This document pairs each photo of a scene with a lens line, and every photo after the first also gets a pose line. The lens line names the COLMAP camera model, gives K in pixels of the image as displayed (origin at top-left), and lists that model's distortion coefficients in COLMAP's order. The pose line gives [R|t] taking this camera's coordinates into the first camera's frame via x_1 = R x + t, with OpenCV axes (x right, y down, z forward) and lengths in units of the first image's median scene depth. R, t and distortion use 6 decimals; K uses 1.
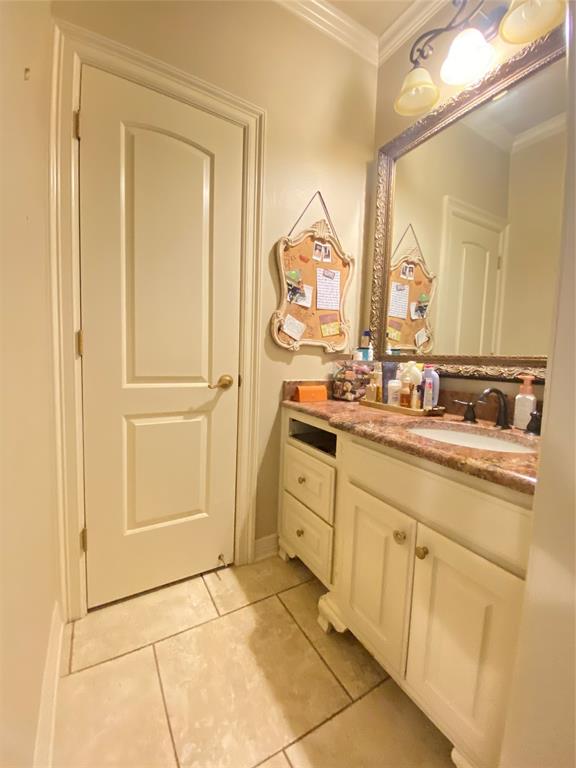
lens RADIAL K [[312.0, 0, 289.6], [0, 312.0, 382.8], [0, 0, 1]] dist [0.020406, -0.020513]
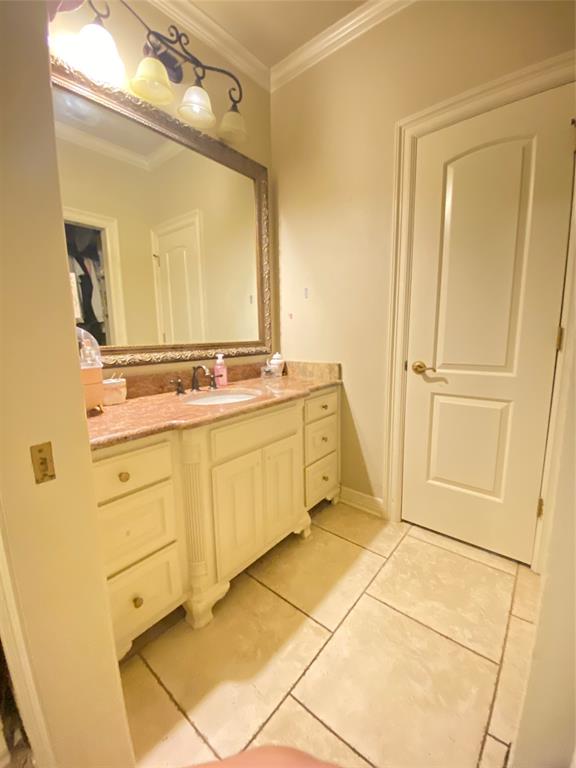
lens RADIAL K [[312.0, 0, 289.6], [0, 312.0, 382.8], [0, 0, 1]] dist [0.020406, -0.020513]
pose [[-0.316131, -0.168792, 0.933579, -0.779241], [0.103323, 0.972067, 0.210738, -0.150676], [-0.943072, 0.163081, -0.289860, 0.920256]]
